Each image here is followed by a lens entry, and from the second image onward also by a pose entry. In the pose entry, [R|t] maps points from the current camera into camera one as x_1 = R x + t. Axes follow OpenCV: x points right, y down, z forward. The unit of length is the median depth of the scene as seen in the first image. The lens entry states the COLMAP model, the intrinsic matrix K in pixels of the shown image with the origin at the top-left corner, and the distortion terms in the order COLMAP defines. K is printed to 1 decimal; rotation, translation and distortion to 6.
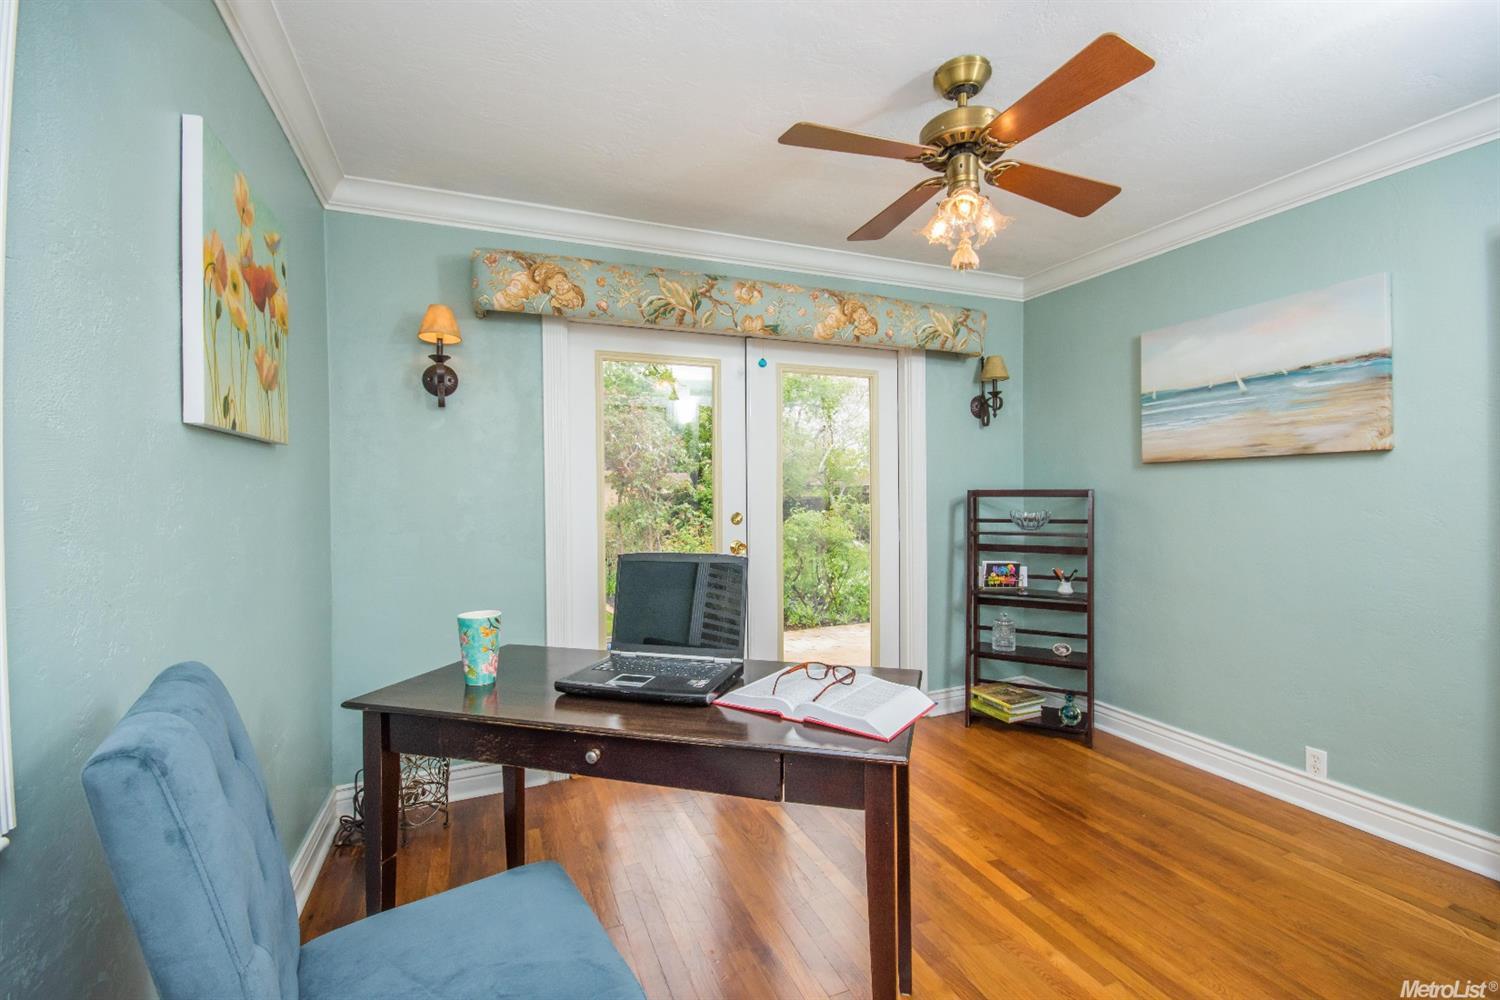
lens RADIAL K [[678.9, 0, 762.4], [0, 678.9, 503.5], [0, 0, 1]] dist [-0.001400, -0.000436]
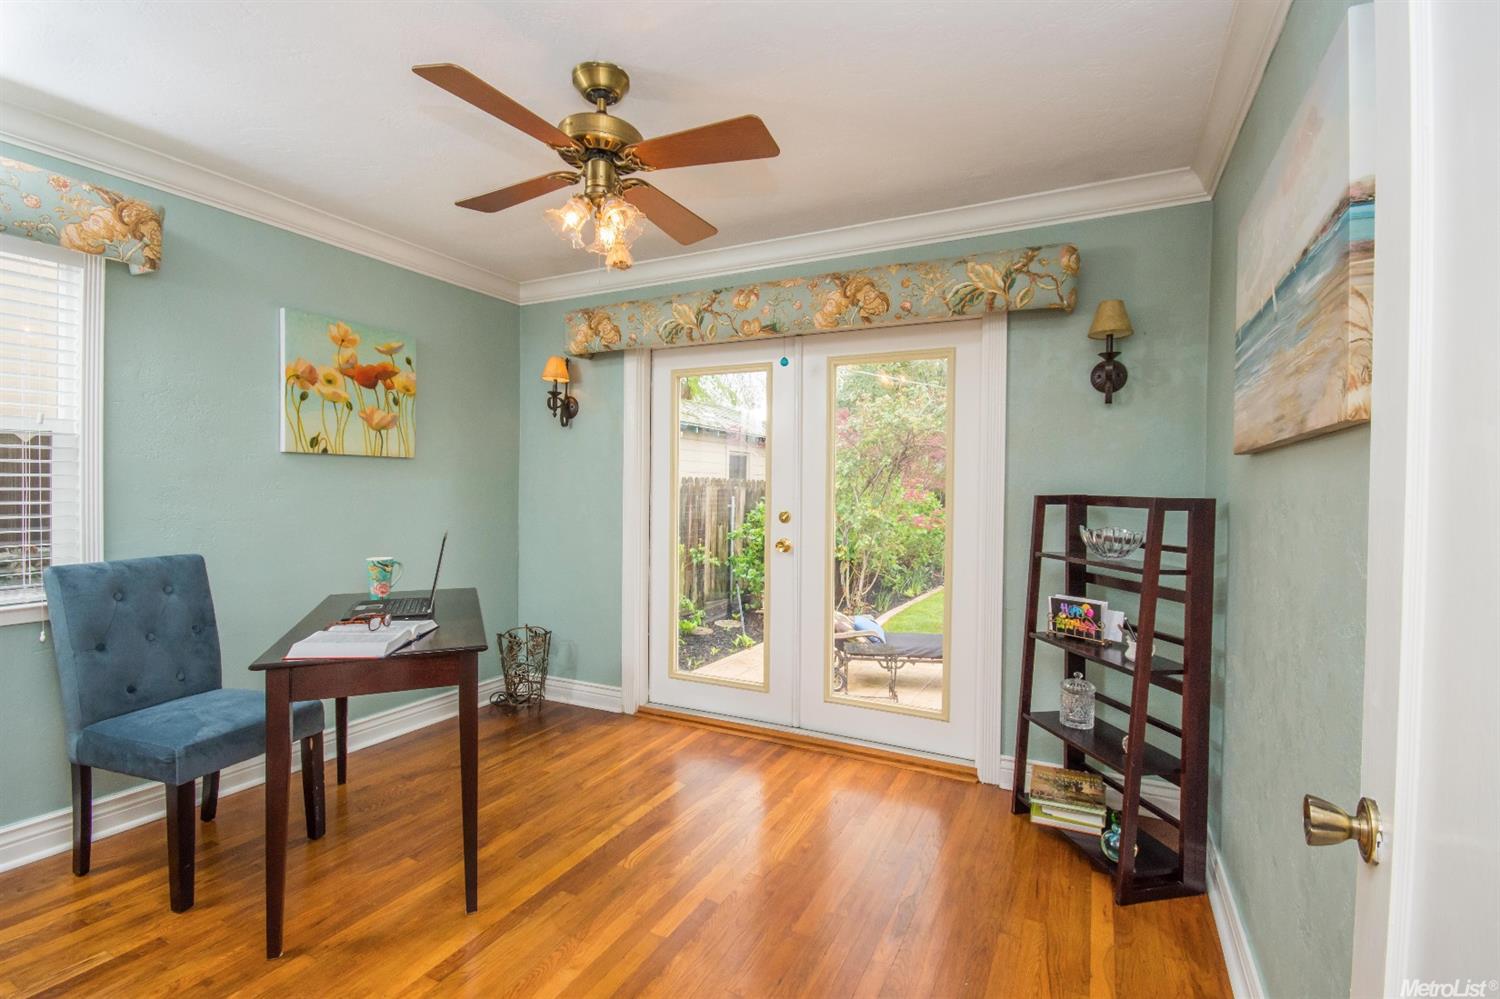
lens RADIAL K [[679.7, 0, 750.0], [0, 679.7, 499.5], [0, 0, 1]] dist [-0.017162, -0.000201]
pose [[0.642216, 0.027835, -0.766018, 0.714980], [-0.029224, 0.999503, 0.011819, -0.015333], [0.765967, 0.014796, 0.642710, 0.316429]]
